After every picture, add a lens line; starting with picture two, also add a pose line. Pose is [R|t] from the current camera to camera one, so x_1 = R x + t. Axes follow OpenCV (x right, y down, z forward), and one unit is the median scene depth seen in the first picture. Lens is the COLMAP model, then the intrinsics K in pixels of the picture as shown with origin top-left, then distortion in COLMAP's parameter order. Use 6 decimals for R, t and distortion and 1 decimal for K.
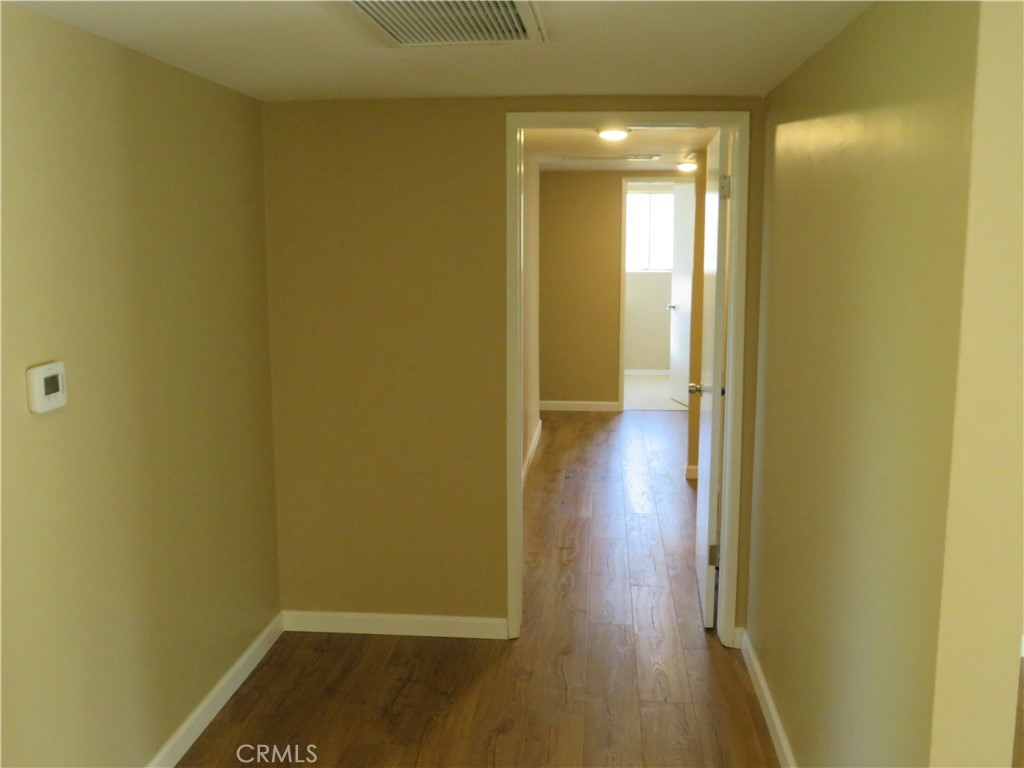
lens RADIAL K [[1024.7, 0, 512.0], [0, 1024.7, 384.0], [0, 0, 1]] dist [-0.220592, -0.000580]
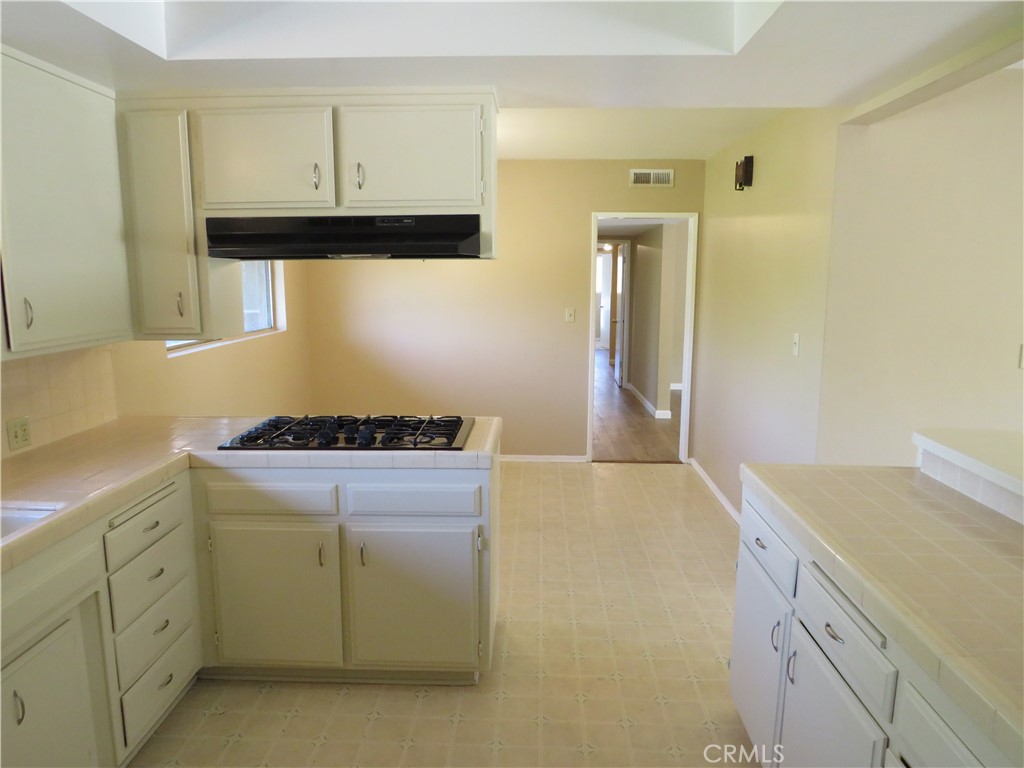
lens RADIAL K [[729.0, 0, 512.0], [0, 729.0, 384.0], [0, 0, 1]] dist [-0.009590, 0.003729]
pose [[0.998834, -0.003149, 0.048171, -0.193787], [0.003486, 0.999970, -0.006908, 0.165076], [-0.048148, 0.007068, 0.998815, -0.973663]]
